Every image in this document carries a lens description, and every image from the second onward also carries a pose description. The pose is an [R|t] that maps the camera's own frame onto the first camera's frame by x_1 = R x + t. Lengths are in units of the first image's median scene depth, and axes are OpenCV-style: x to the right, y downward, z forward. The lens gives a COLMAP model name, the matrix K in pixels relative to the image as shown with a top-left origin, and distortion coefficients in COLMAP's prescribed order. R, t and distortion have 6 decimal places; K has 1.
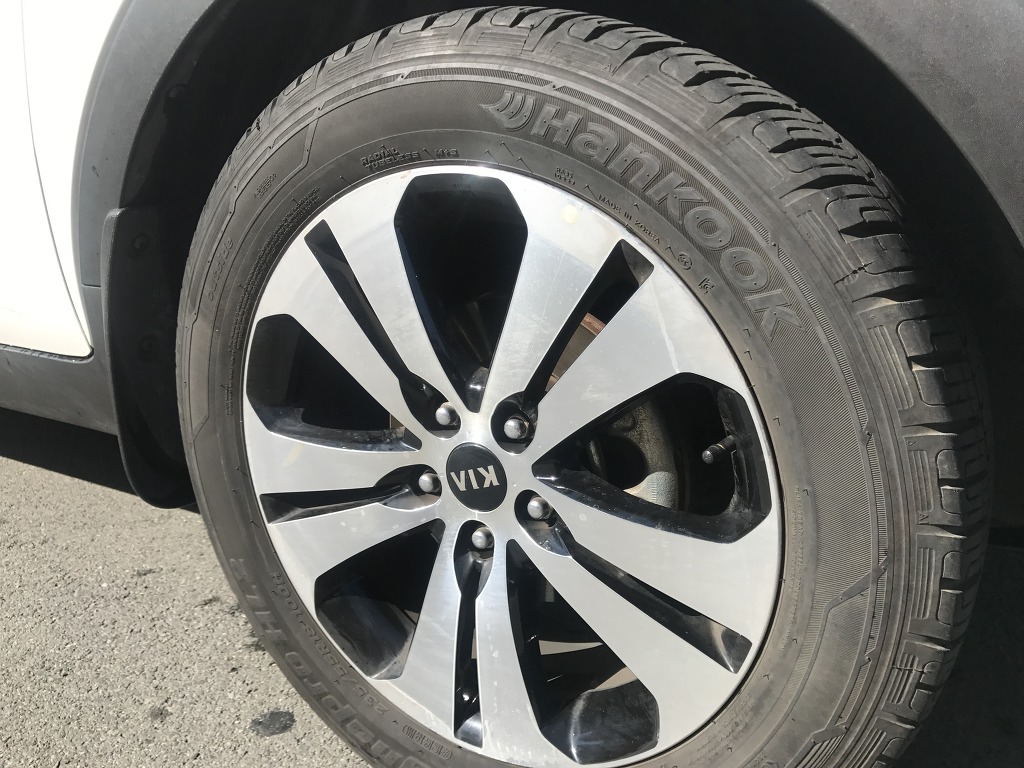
lens RADIAL K [[830.8, 0, 512.1], [0, 830.8, 315.1], [0, 0, 1]] dist [0.004529, -0.005557]
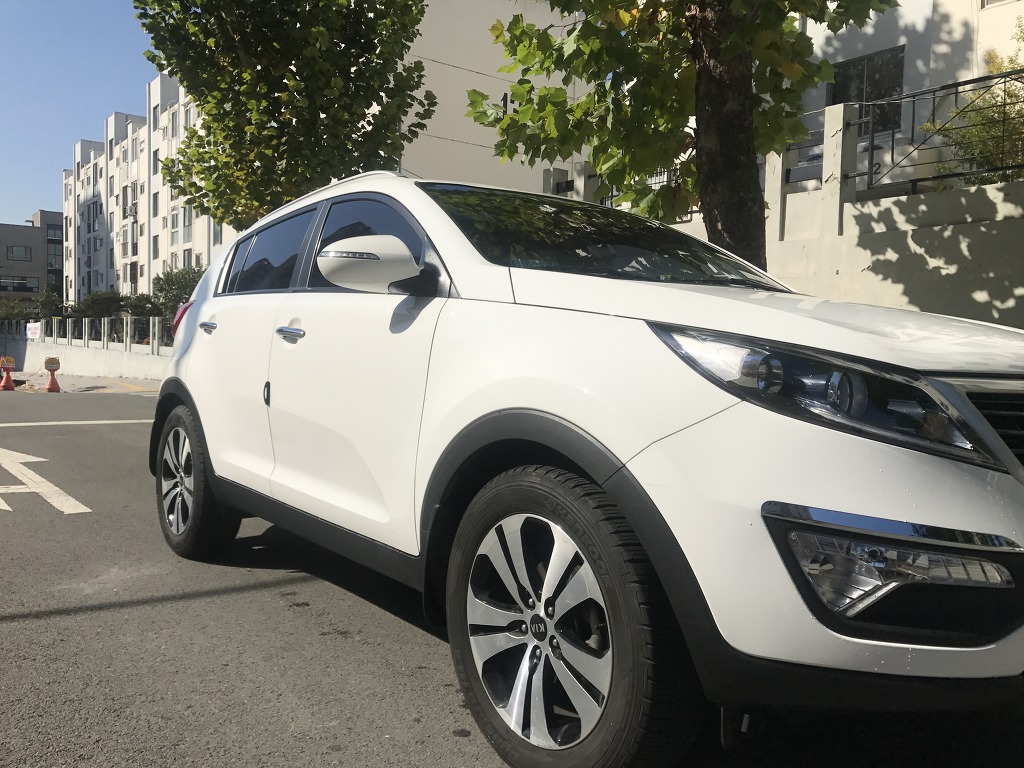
lens RADIAL K [[841.1, 0, 512.0], [0, 841.1, 384.0], [0, 0, 1]] dist [-0.000521, -0.007689]
pose [[0.927225, 0.089193, -0.363729, 0.788684], [-0.154916, 0.975584, -0.155684, -0.136031], [0.340962, 0.200701, 0.918403, -1.672662]]
